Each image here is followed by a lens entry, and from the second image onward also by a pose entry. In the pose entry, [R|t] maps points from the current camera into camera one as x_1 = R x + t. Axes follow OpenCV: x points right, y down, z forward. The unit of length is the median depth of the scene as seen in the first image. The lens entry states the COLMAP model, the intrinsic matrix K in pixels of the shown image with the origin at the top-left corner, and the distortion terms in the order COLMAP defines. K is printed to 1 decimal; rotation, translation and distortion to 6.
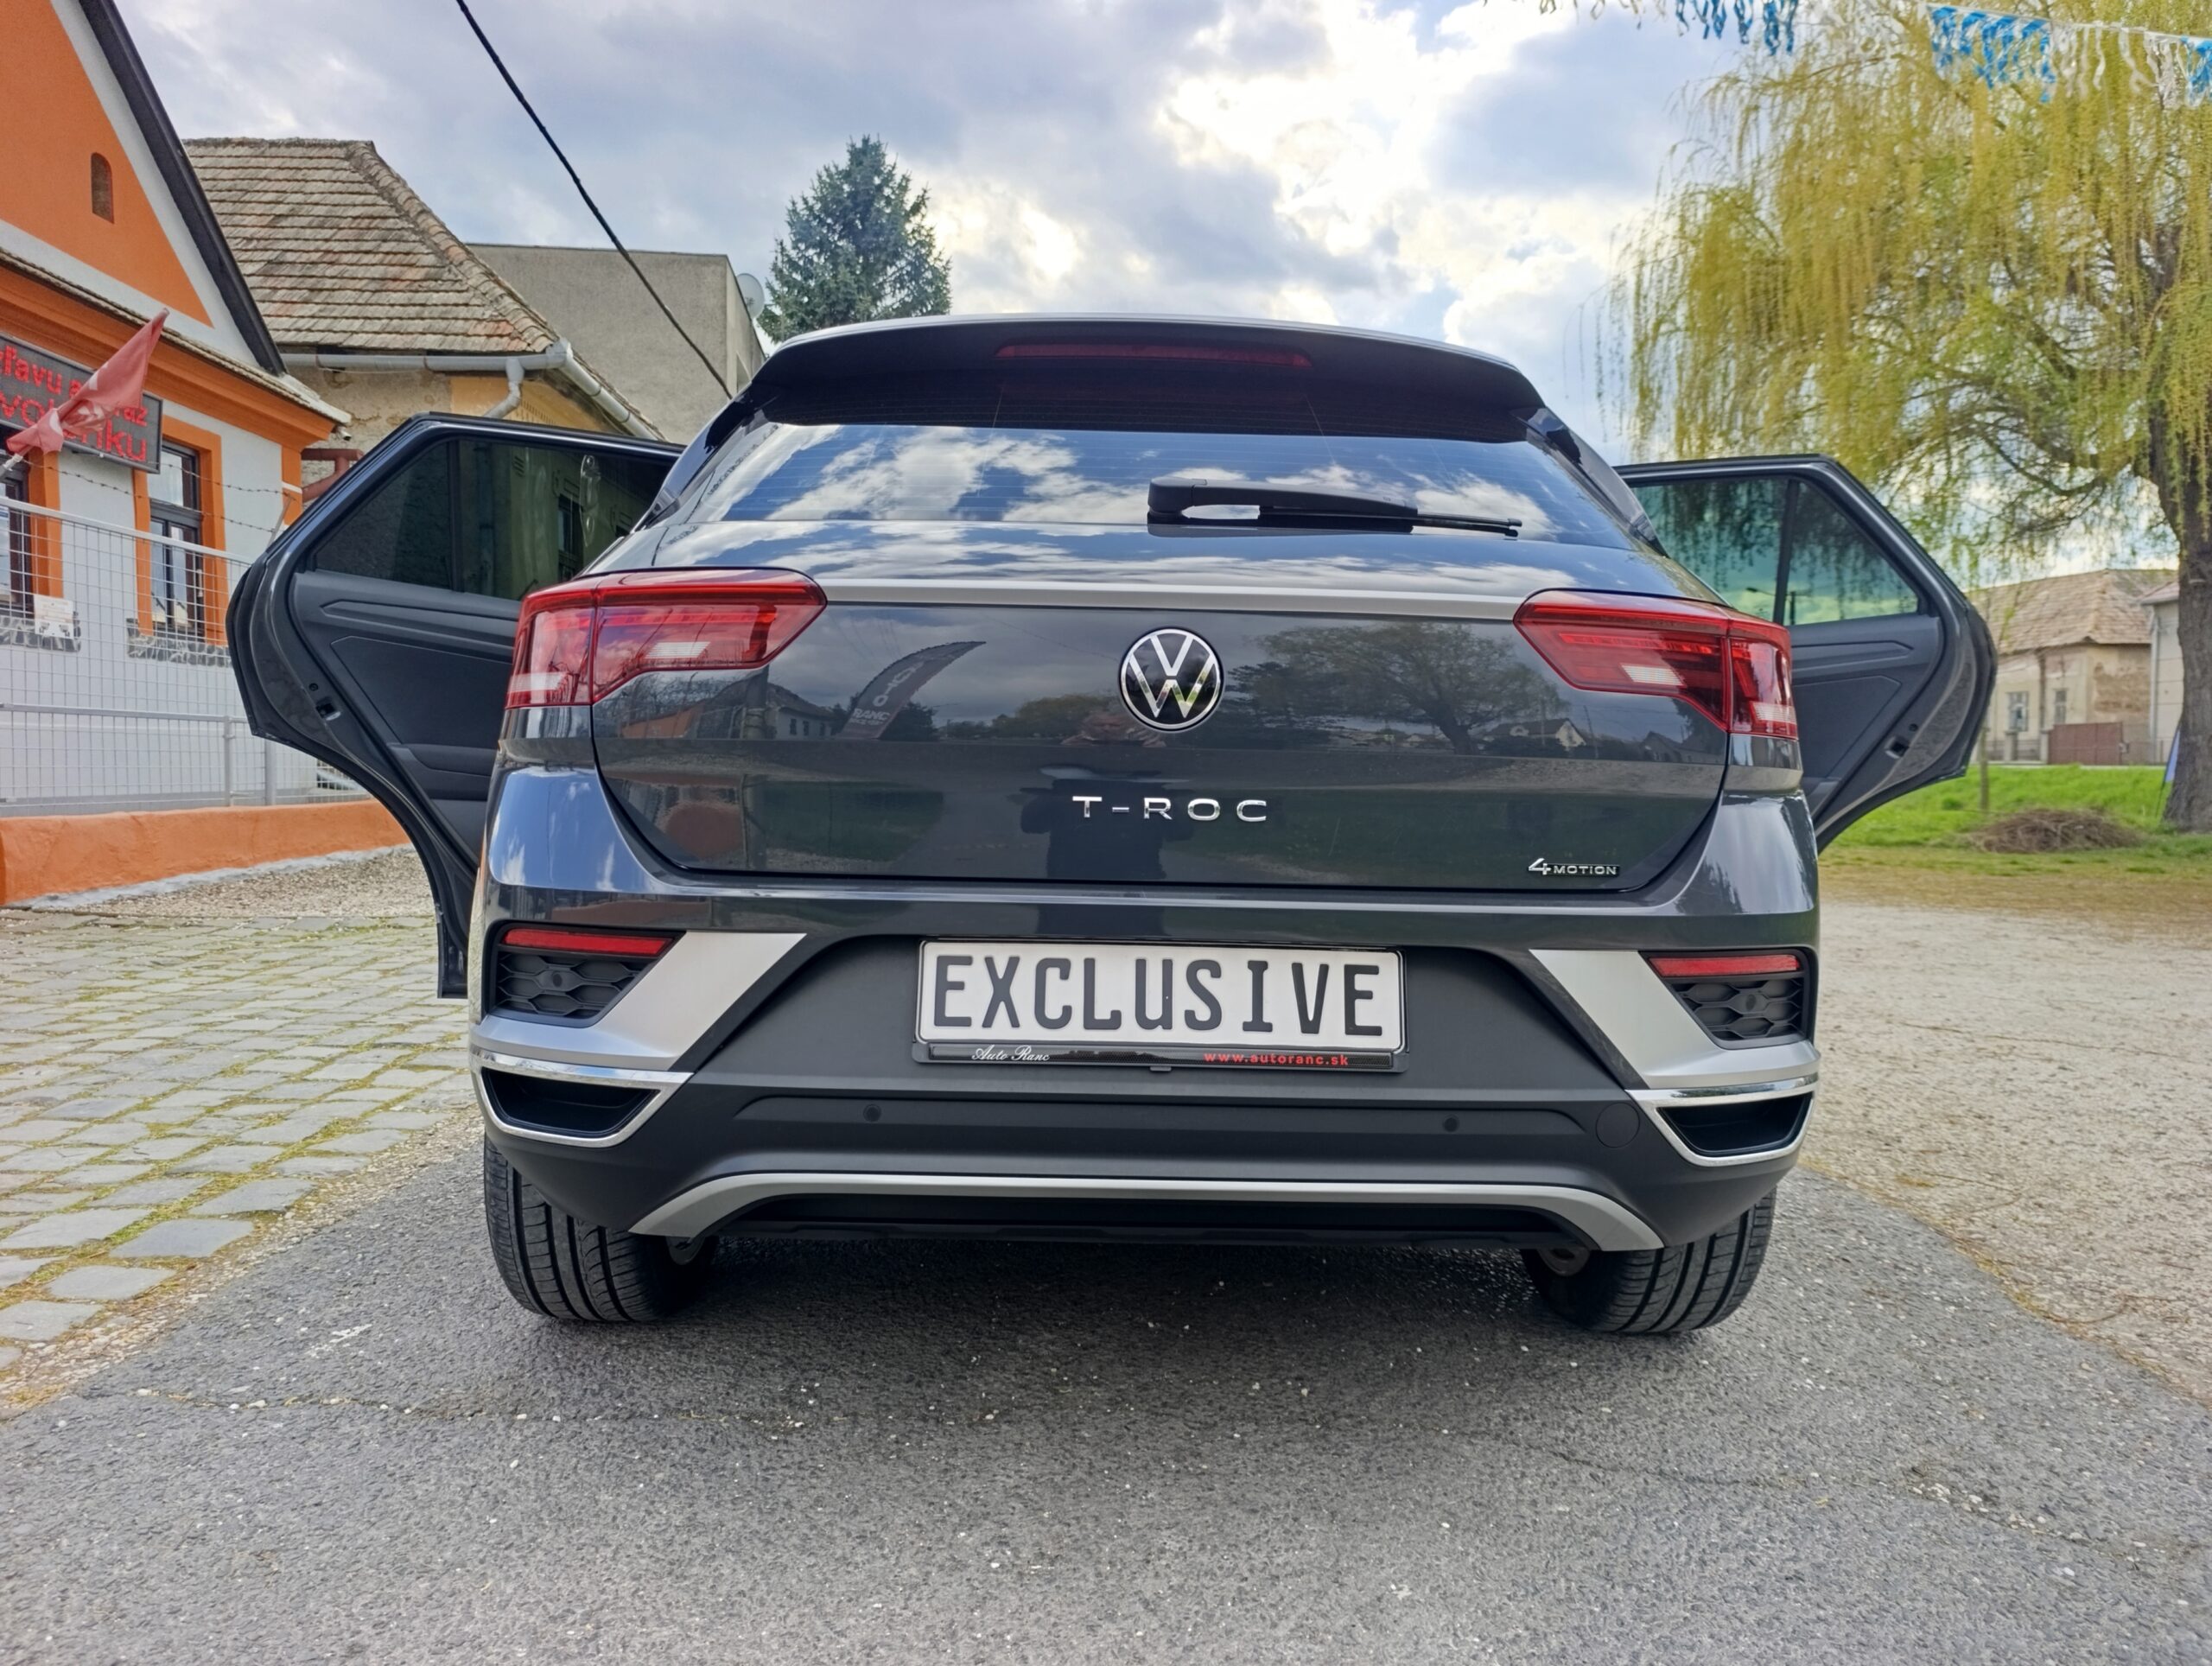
lens RADIAL K [[1513.4, 0, 1106.6], [0, 1513.4, 825.8], [0, 0, 1]] dist [0.029040, -0.042804]
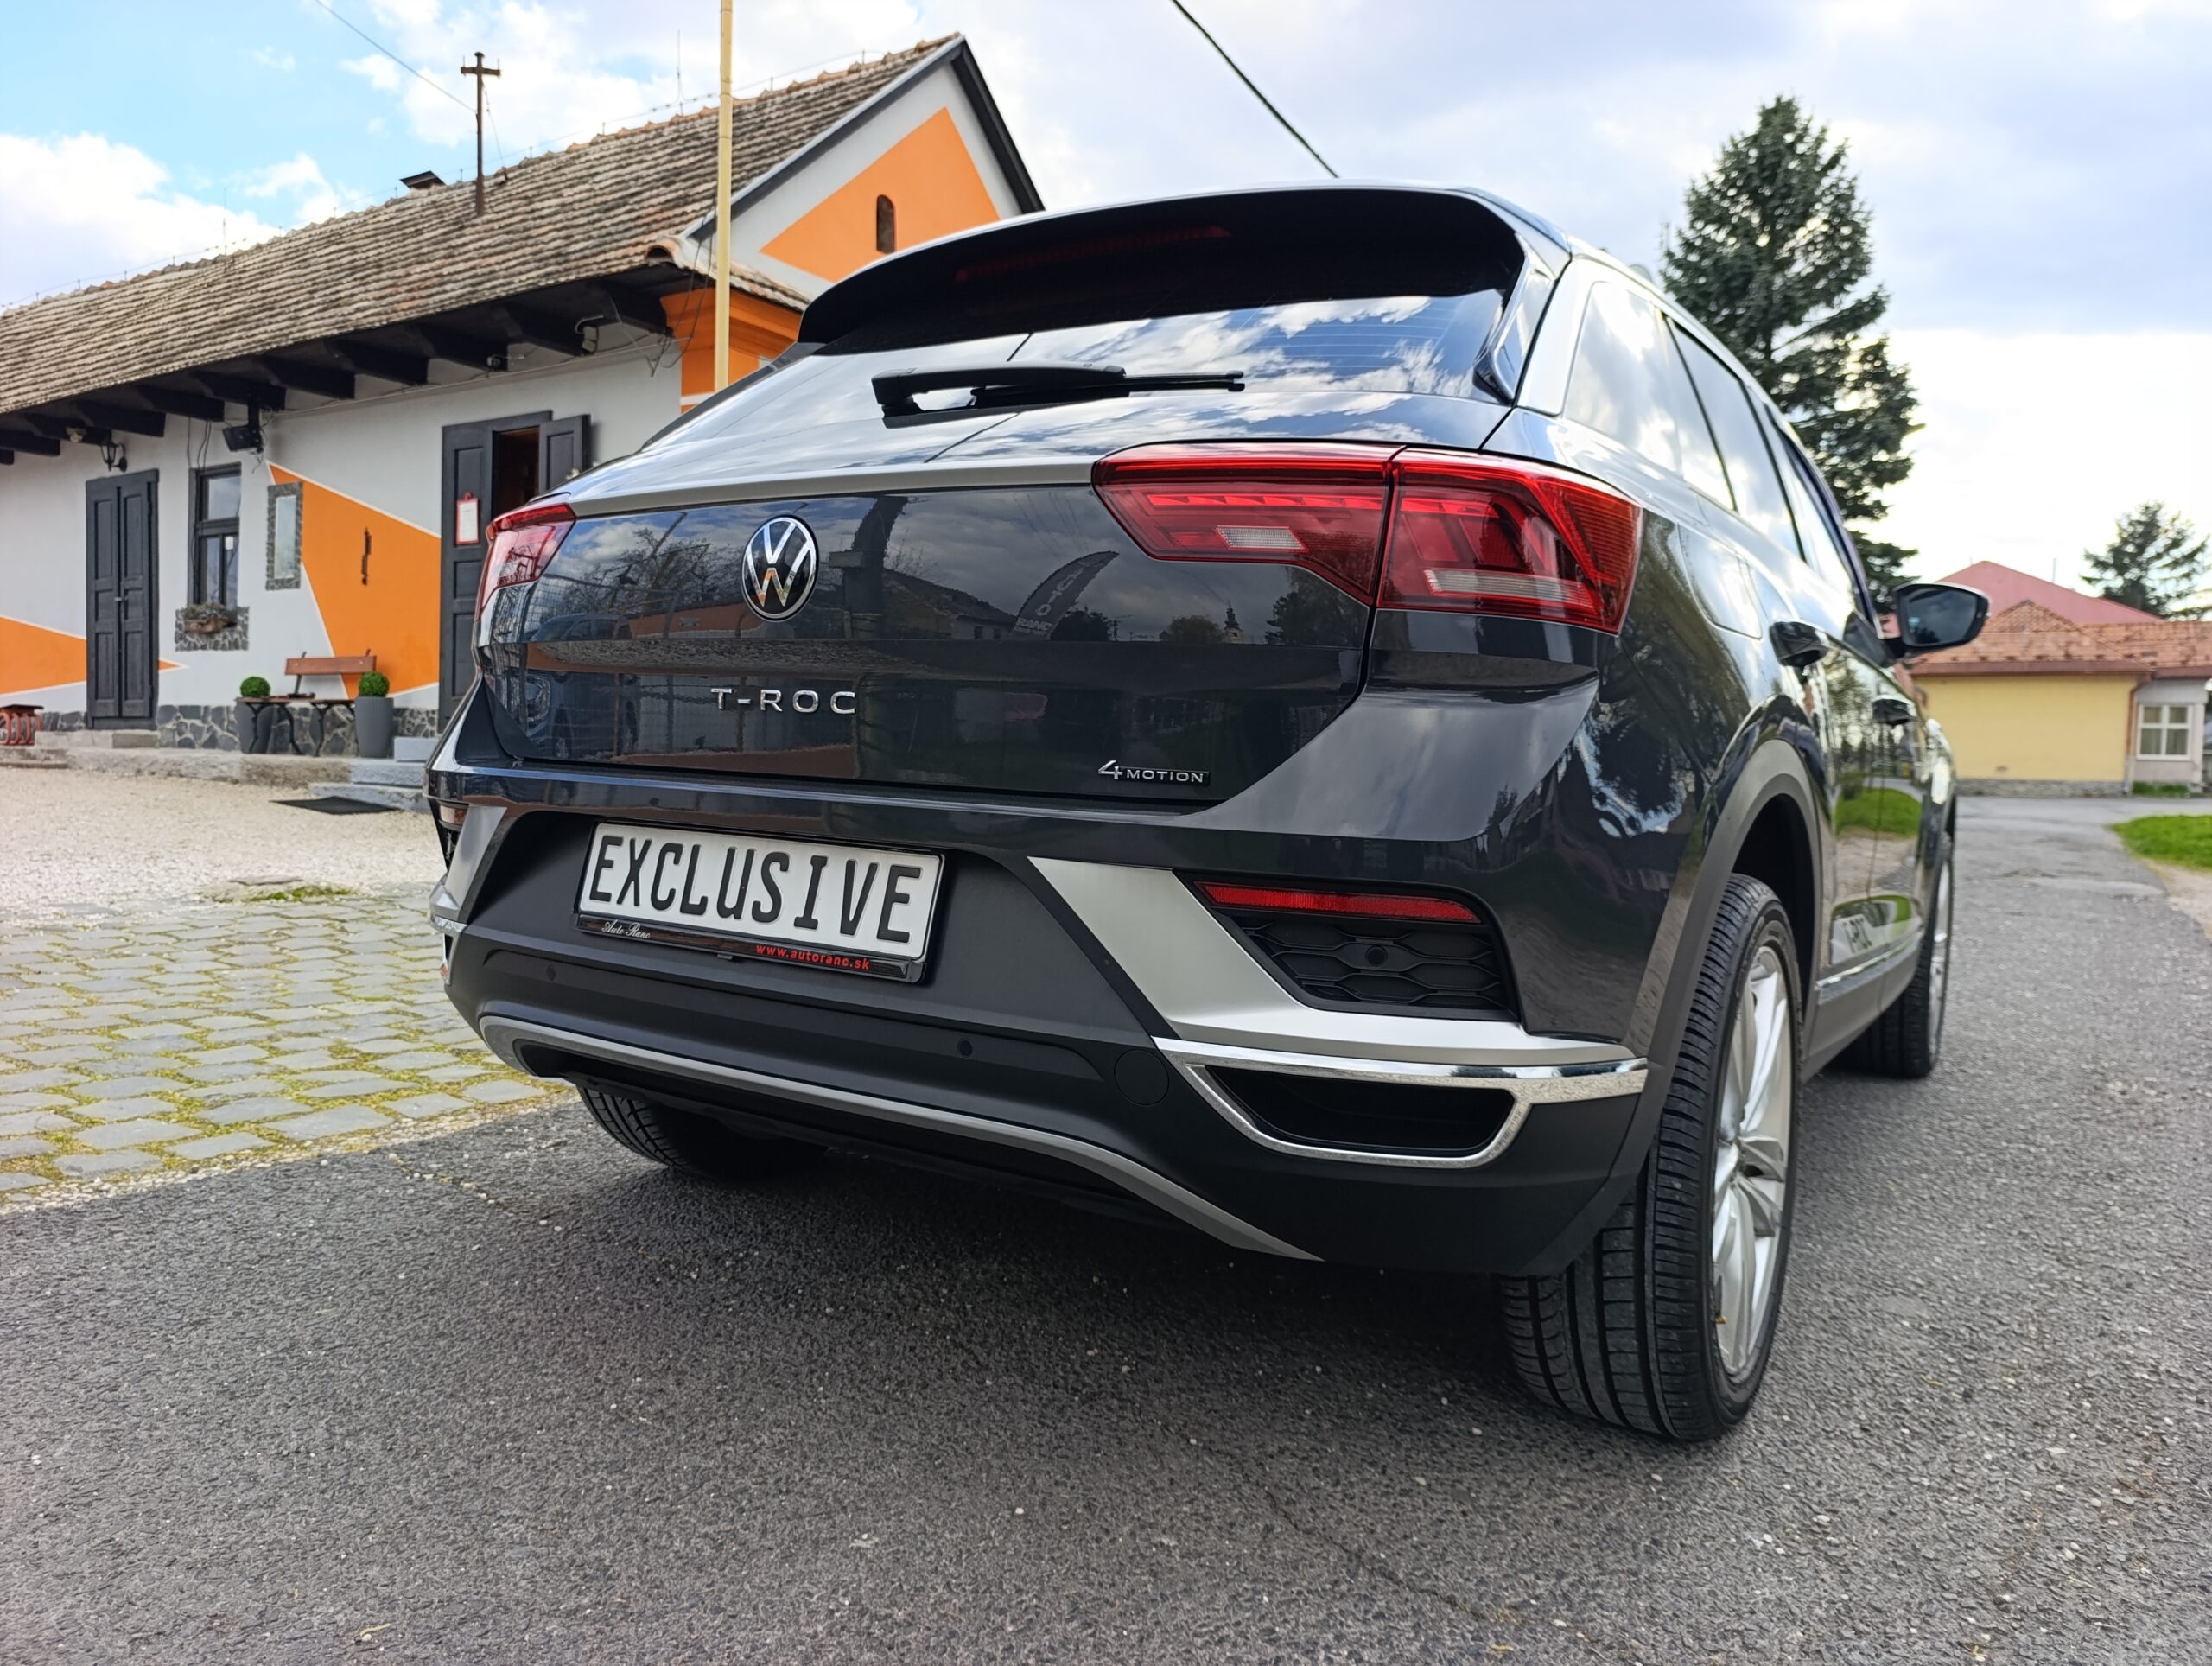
lens RADIAL K [[1513.3, 0, 1085.0], [0, 1513.3, 832.1], [0, 0, 1]] dist [0.008972, -0.021265]
pose [[0.820294, 0.044162, -0.570235, 0.203866], [-0.046031, 0.998878, 0.011142, 0.014218], [0.570087, 0.017109, 0.821406, 0.079041]]
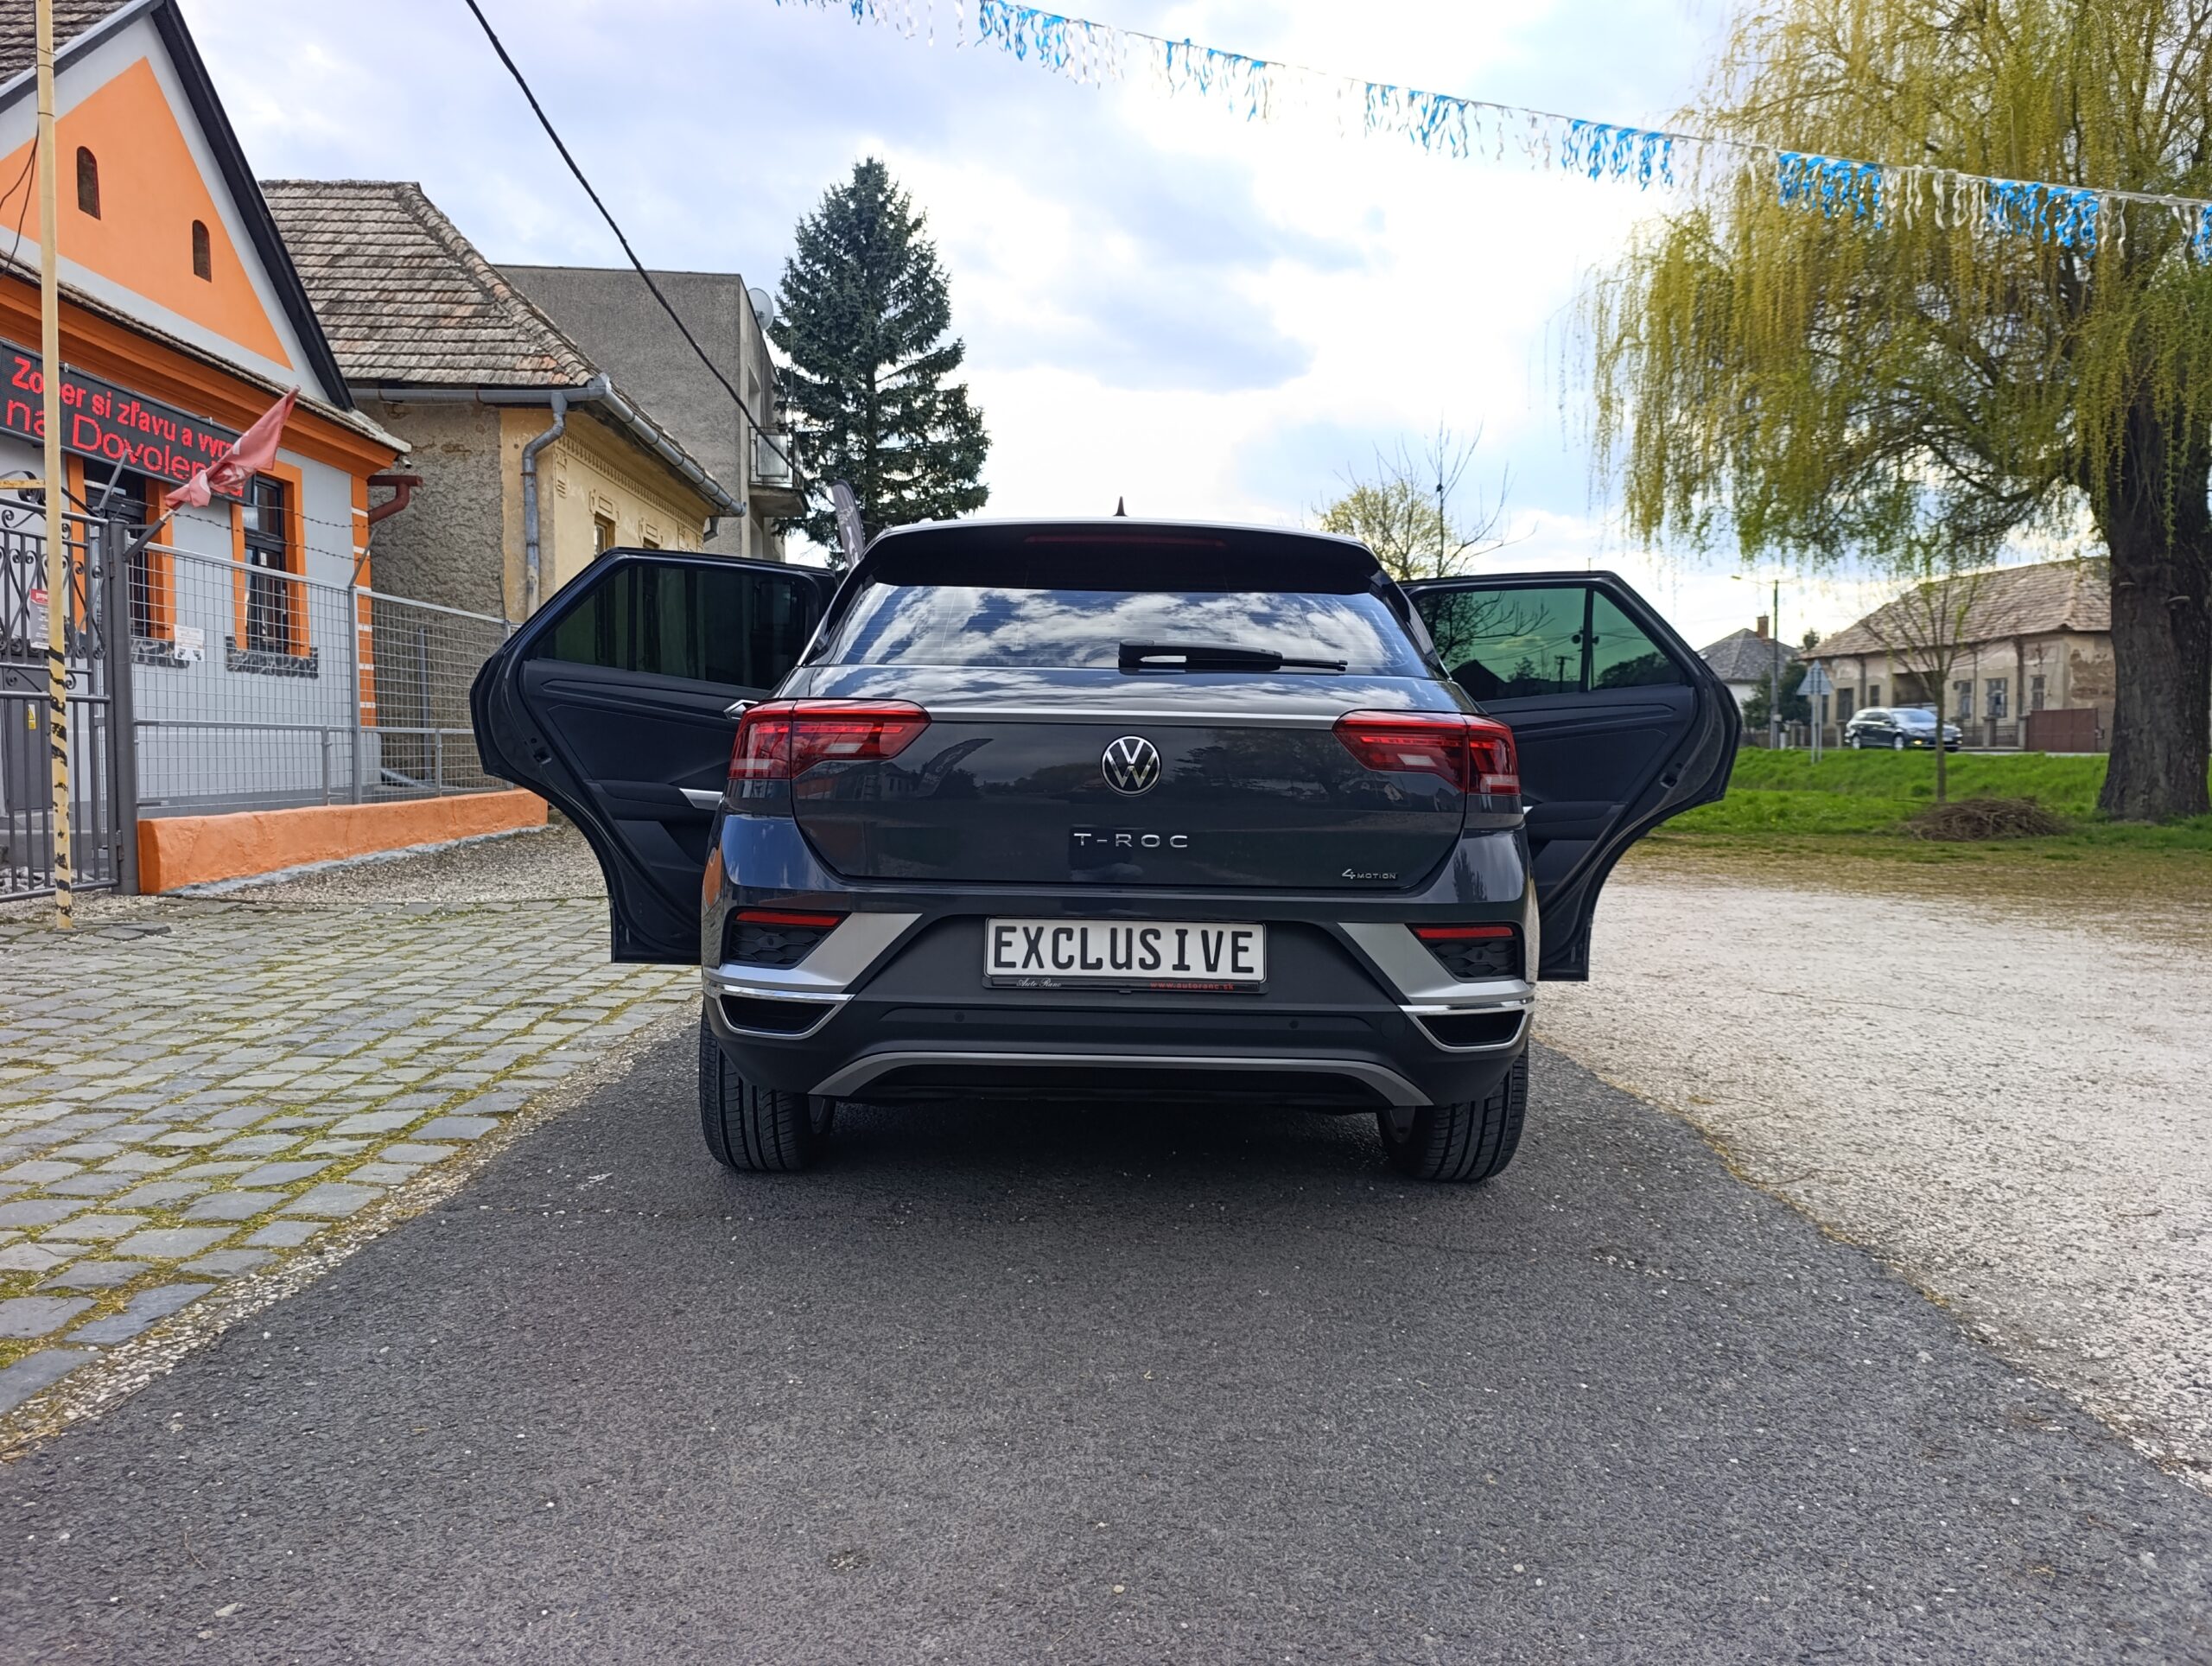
lens RADIAL K [[1505.0, 0, 1083.7], [0, 1505.0, 785.5], [0, 0, 1]] dist [0.048647, -0.074054]
pose [[0.999926, -0.002172, -0.011955, 0.002399], [0.001979, 0.999869, -0.016087, -0.012269], [0.011988, 0.016062, 0.999799, -0.186440]]
